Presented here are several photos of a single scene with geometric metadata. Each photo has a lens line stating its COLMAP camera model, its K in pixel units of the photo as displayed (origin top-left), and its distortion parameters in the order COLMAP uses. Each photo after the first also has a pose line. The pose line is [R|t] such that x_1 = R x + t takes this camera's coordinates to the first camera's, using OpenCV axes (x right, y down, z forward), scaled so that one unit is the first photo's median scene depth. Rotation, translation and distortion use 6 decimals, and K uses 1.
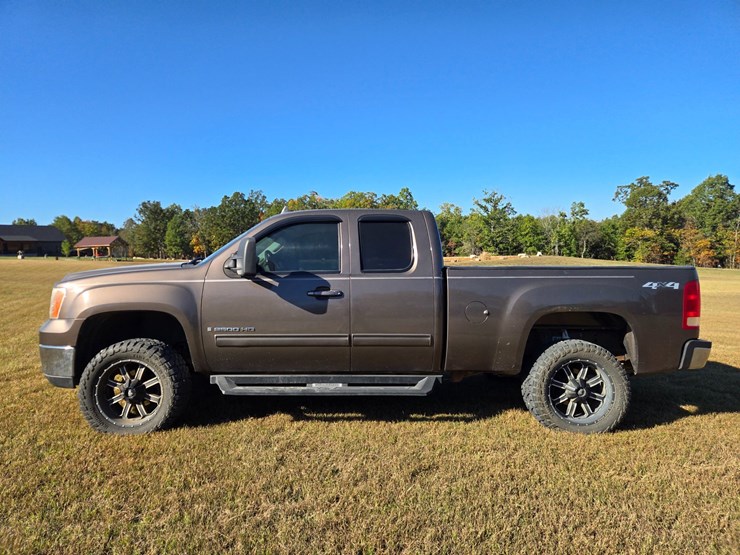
lens RADIAL K [[494.6, 0, 359.9], [0, 494.6, 272.3], [0, 0, 1]] dist [0.072985, -0.051597]
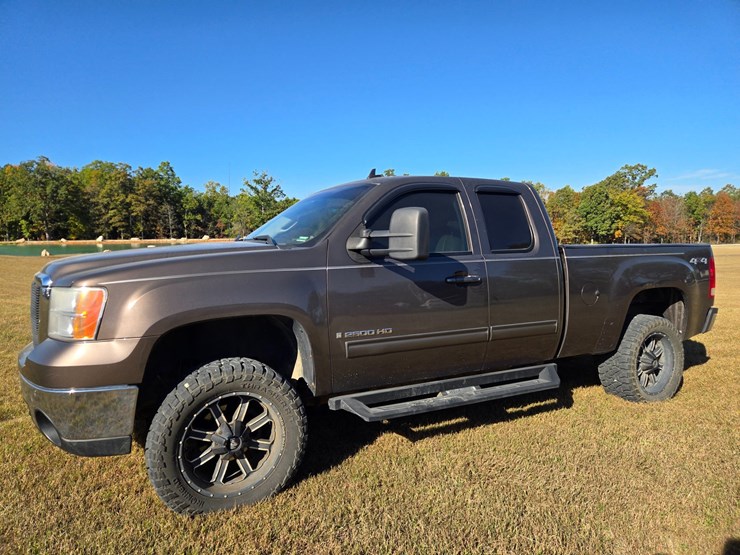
lens RADIAL K [[494.6, 0, 366.0], [0, 494.6, 280.1], [0, 0, 1]] dist [0.072985, -0.051597]
pose [[0.884417, -0.037579, 0.465183, -0.577481], [0.013300, 0.998378, 0.055366, -0.004174], [-0.466509, -0.042780, 0.883481, 0.344817]]
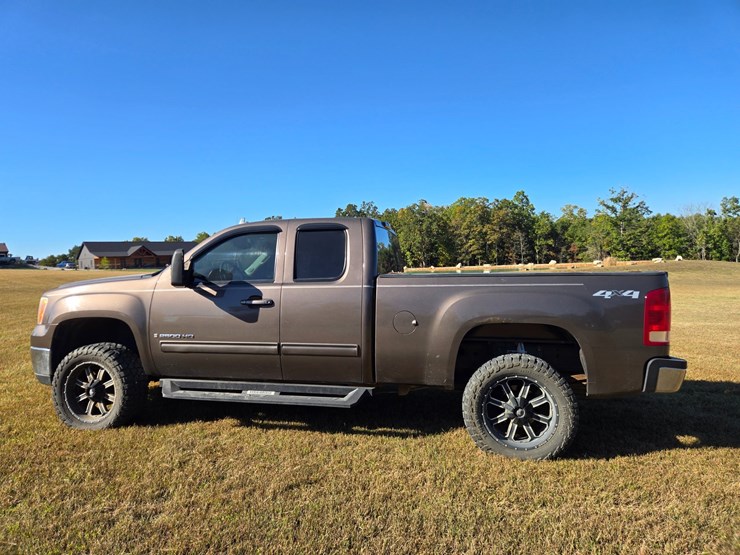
lens RADIAL K [[494.6, 0, 357.6], [0, 494.6, 273.3], [0, 0, 1]] dist [0.072985, -0.051597]
pose [[0.972000, -0.011209, -0.234712, 0.364182], [0.007647, 0.999841, -0.016082, 0.000643], [0.234855, 0.013837, 0.971932, 0.051829]]
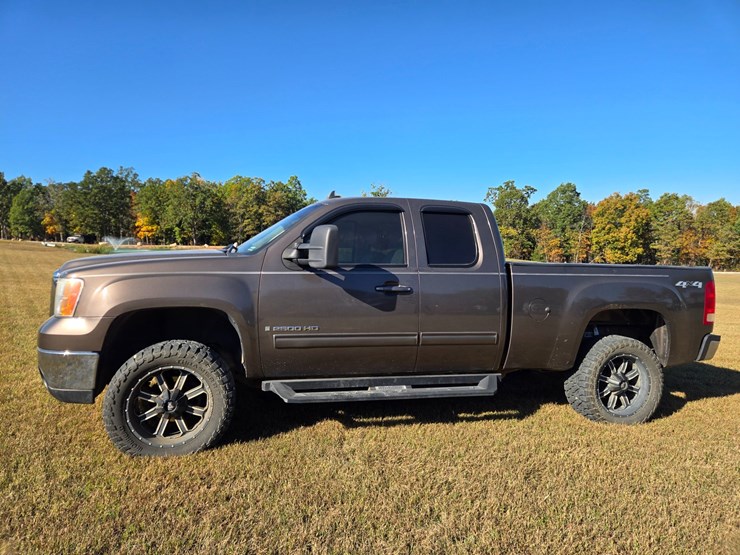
lens RADIAL K [[494.6, 0, 364.9], [0, 494.6, 272.2], [0, 0, 1]] dist [0.072985, -0.051597]
pose [[0.969305, 0.018159, 0.245191, -0.340291], [-0.023305, 0.999565, 0.018101, -0.004014], [-0.244755, -0.023259, 0.969306, 0.116654]]
